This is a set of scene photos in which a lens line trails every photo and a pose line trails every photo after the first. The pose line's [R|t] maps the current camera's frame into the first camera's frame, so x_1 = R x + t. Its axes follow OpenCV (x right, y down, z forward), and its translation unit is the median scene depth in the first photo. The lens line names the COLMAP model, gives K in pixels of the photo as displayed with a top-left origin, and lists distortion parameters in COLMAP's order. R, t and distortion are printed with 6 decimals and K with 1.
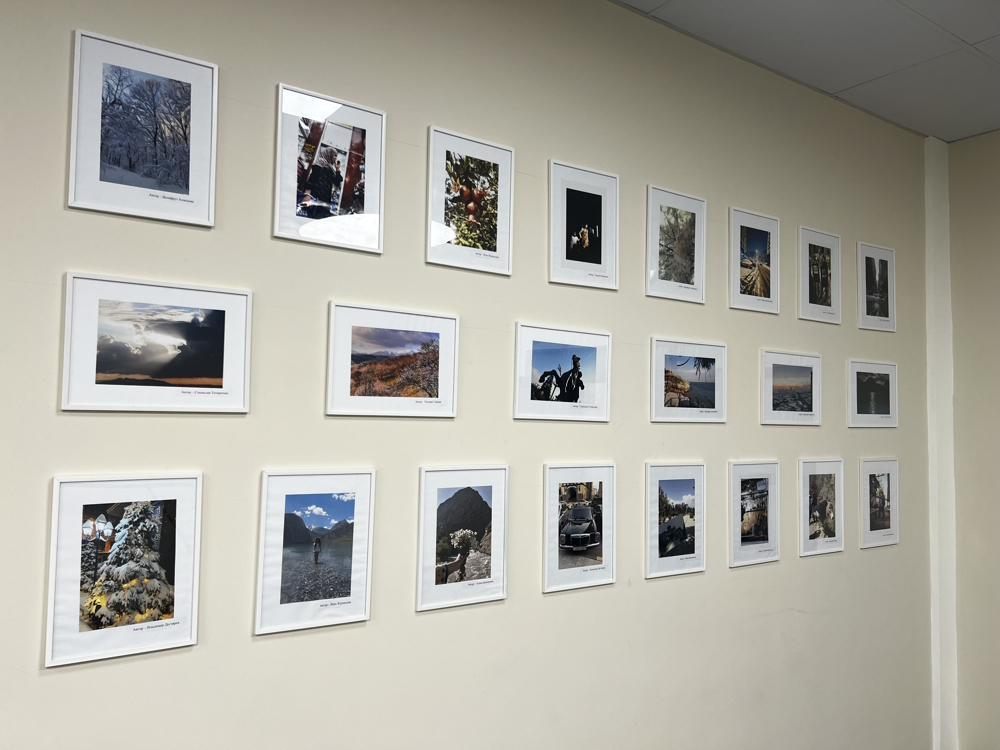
lens RADIAL K [[762.7, 0, 500.4], [0, 762.7, 376.9], [0, 0, 1]] dist [0.035899, -0.050123]
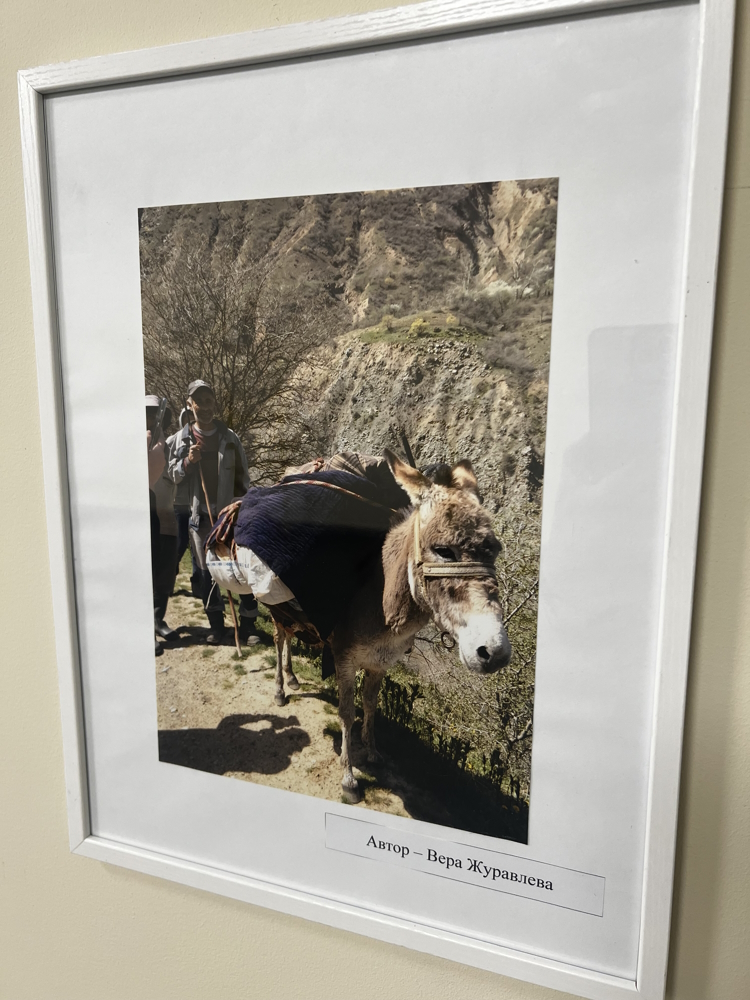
lens RADIAL K [[762.7, 0, 375.0], [0, 762.7, 498.1], [0, 0, 1]] dist [0.035899, -0.050123]
pose [[0.573288, 0.120513, -0.810443, 0.502212], [0.051932, 0.981791, 0.182728, 0.145967], [0.817706, -0.146843, 0.556591, 0.937736]]
